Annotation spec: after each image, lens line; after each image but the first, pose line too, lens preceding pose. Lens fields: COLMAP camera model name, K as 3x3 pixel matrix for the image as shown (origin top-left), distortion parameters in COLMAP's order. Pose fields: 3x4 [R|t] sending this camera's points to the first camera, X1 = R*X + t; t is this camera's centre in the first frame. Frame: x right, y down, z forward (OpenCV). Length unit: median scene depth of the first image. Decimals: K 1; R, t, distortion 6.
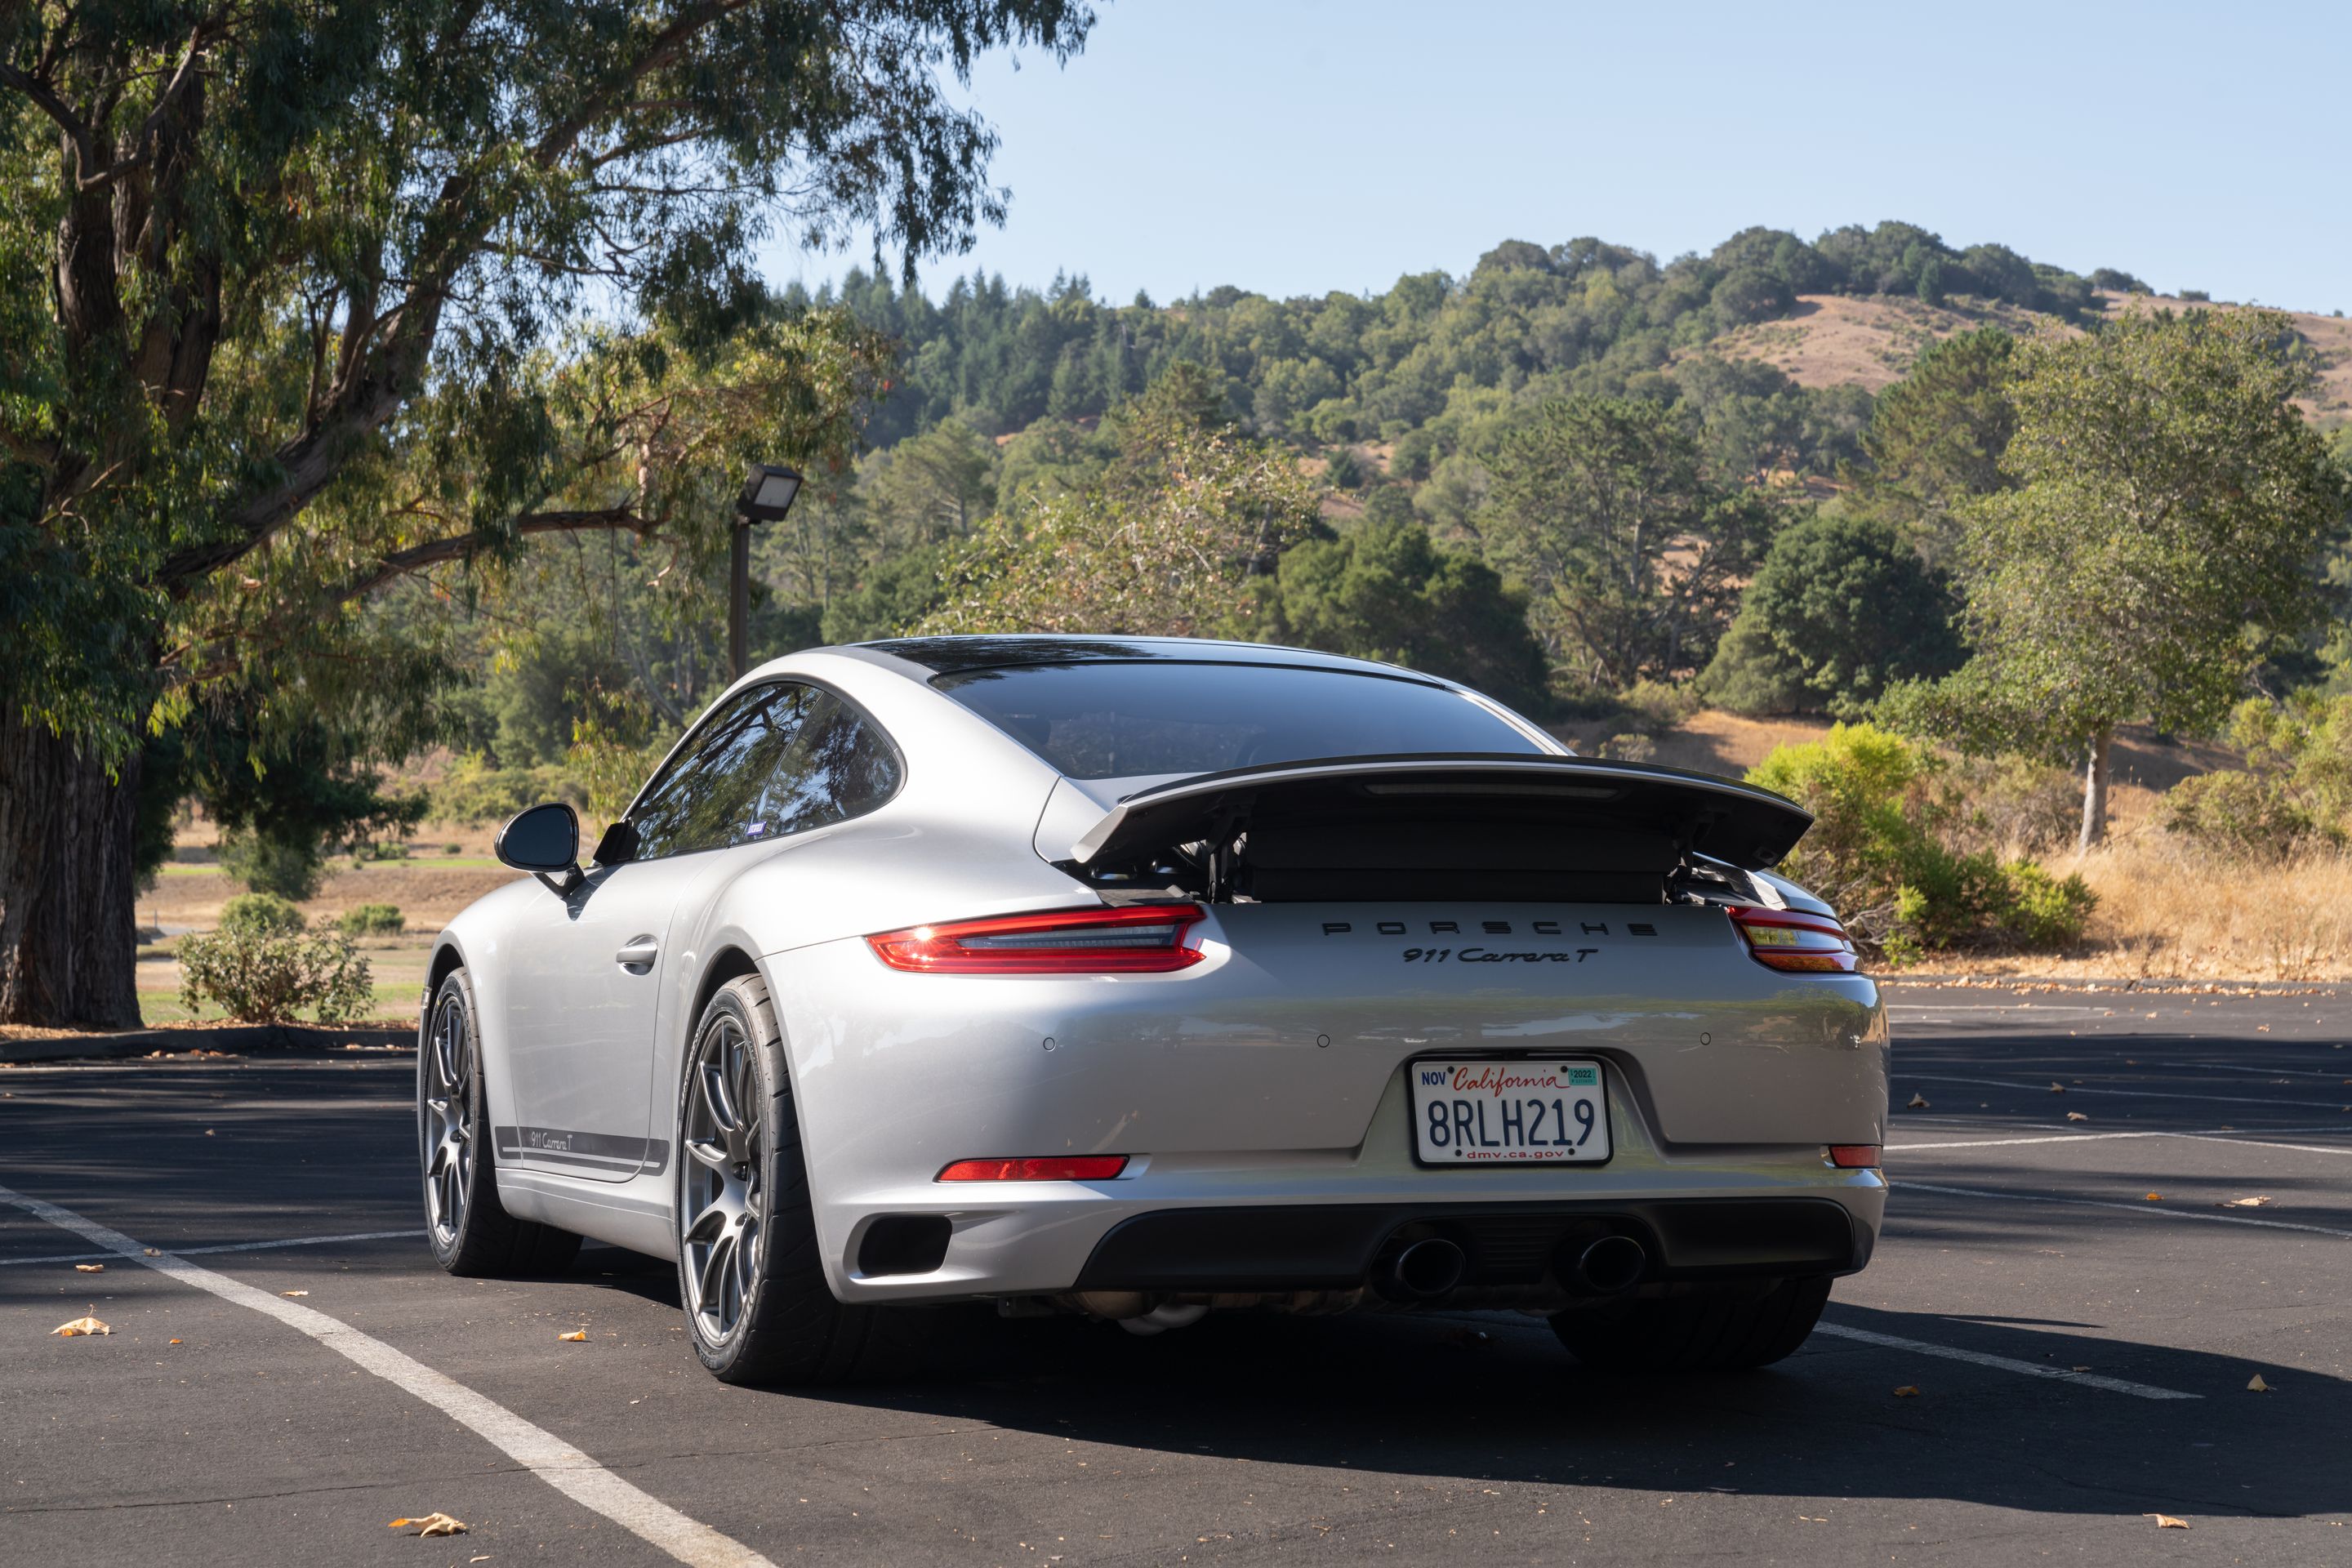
lens RADIAL K [[4458.6, 0, 1233.8], [0, 4458.6, 781.3], [0, 0, 1]] dist [0.007849, -0.063565]
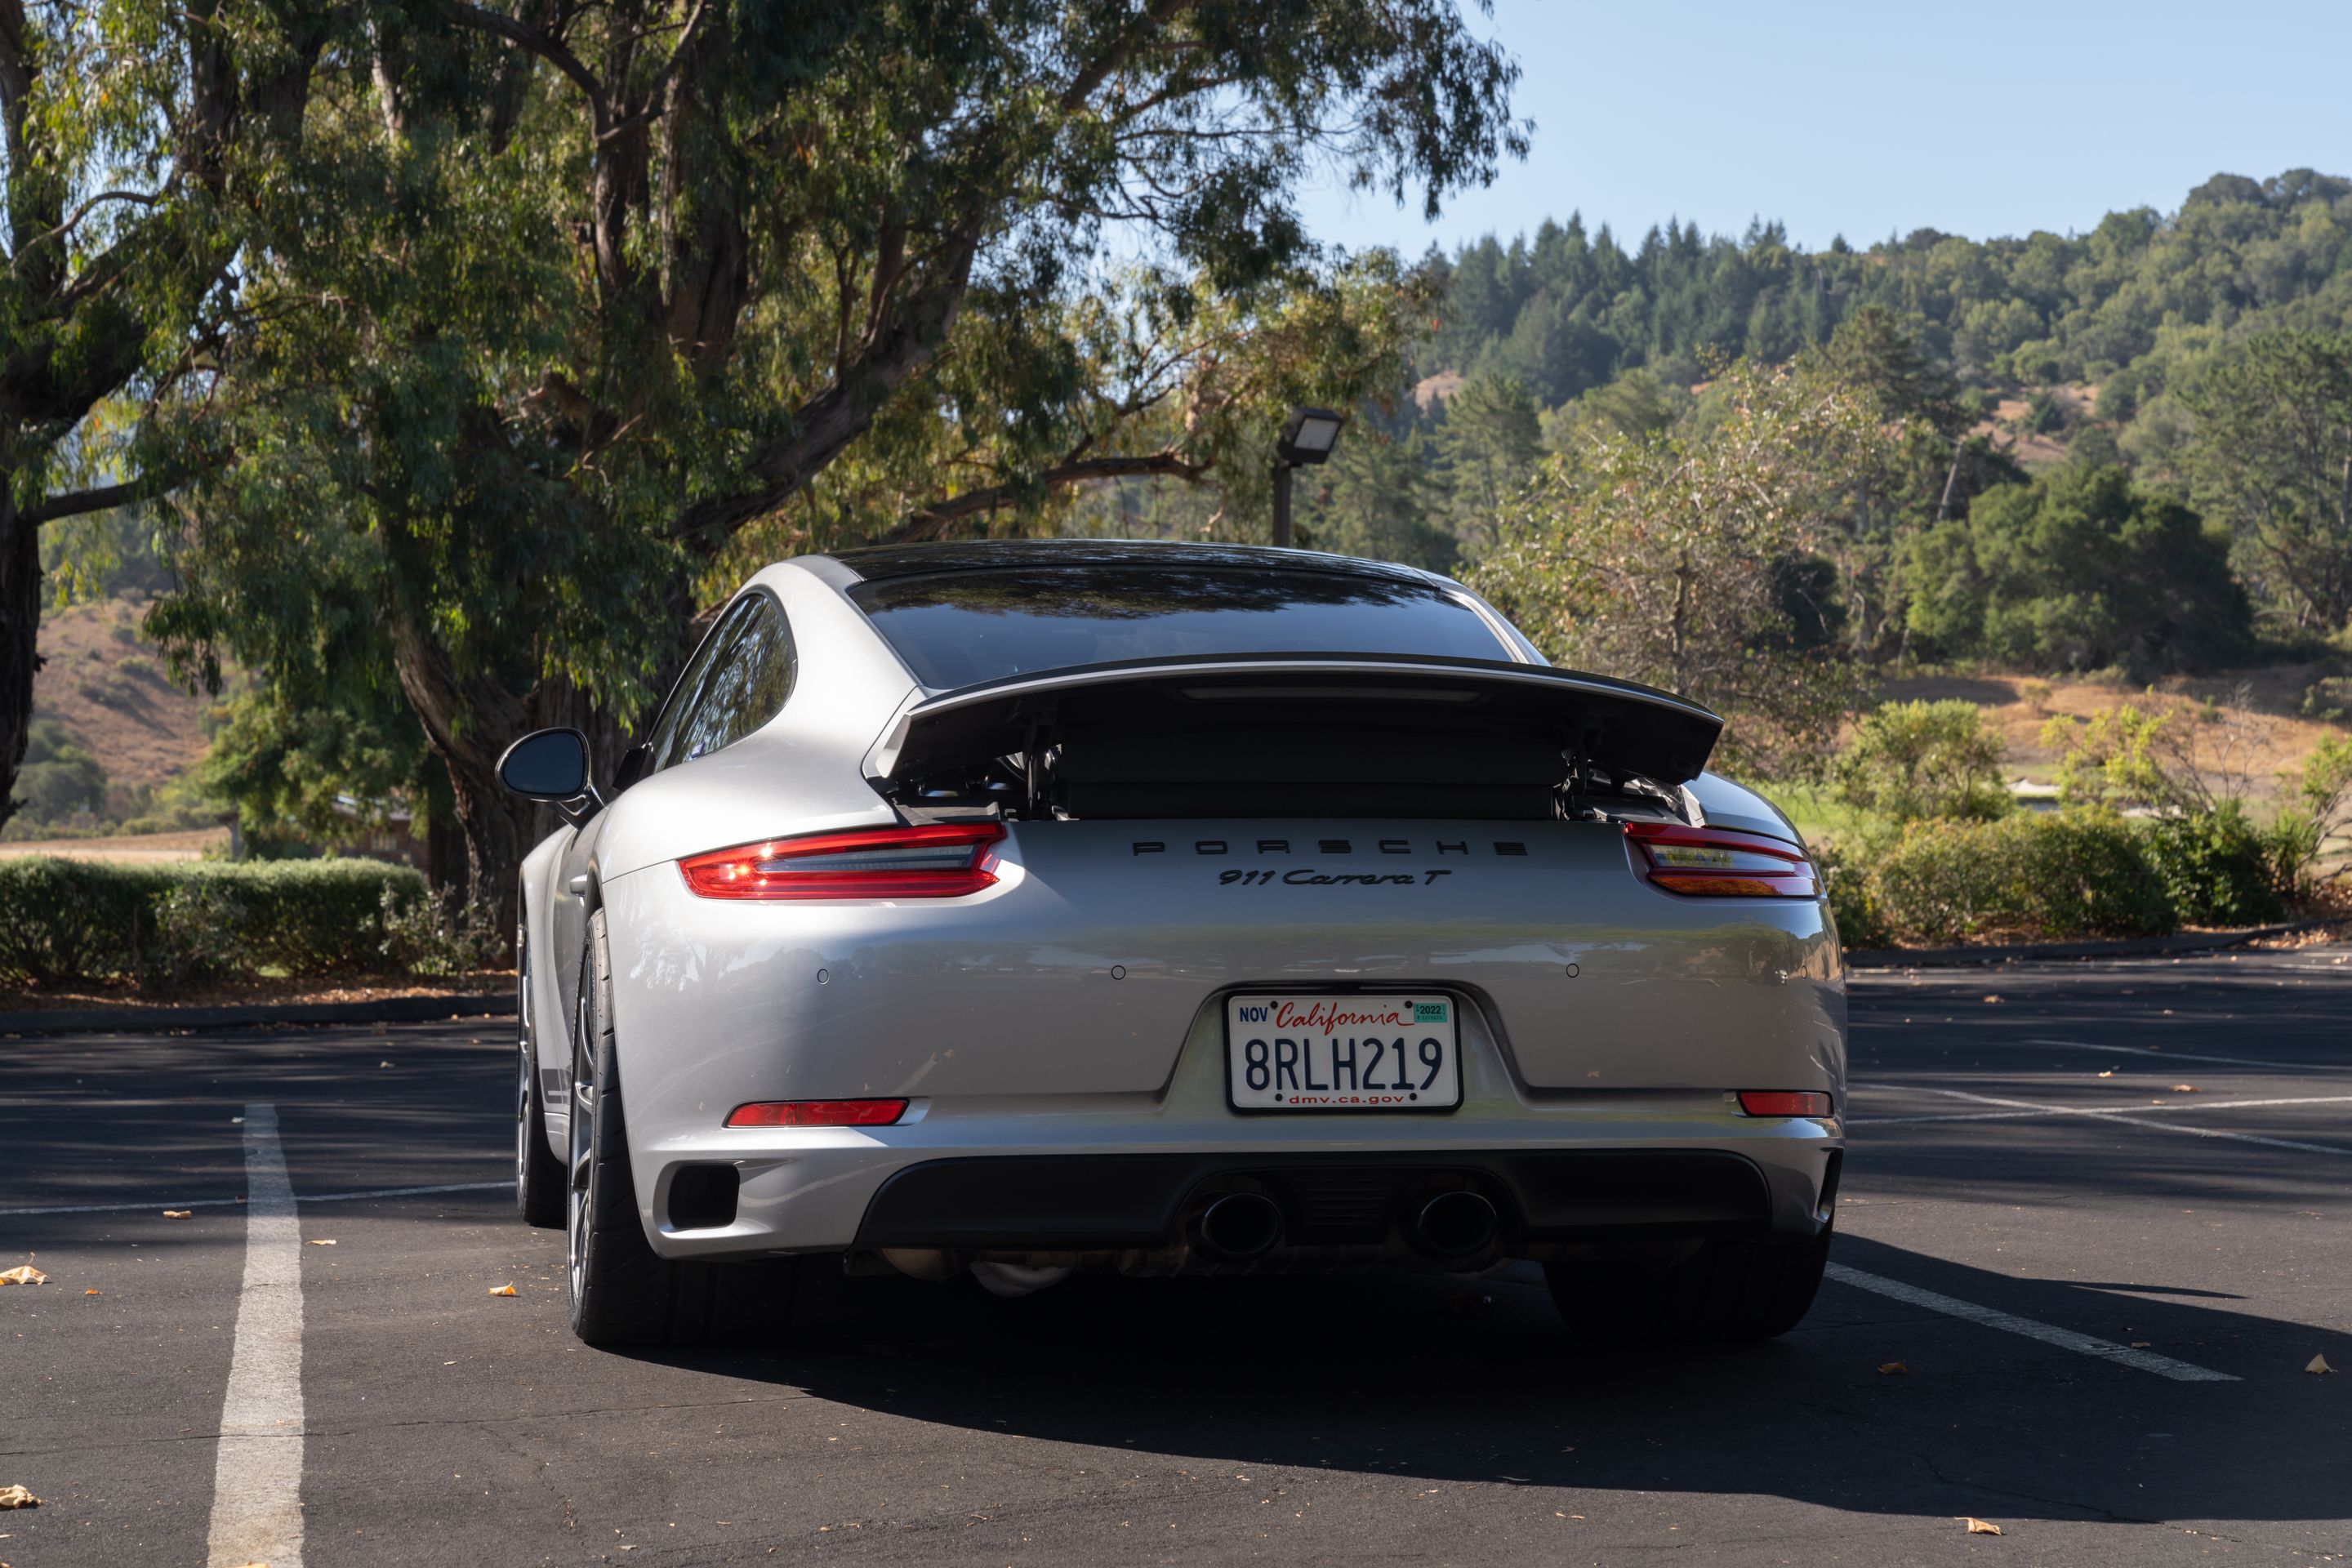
lens RADIAL K [[4458.6, 0, 1233.8], [0, 4458.6, 781.3], [0, 0, 1]] dist [0.007849, -0.063565]
pose [[0.988320, -0.007622, -0.152204, 0.170678], [0.009290, 0.999904, 0.010249, 0.010049], [0.152112, -0.011543, 0.988296, 0.108510]]
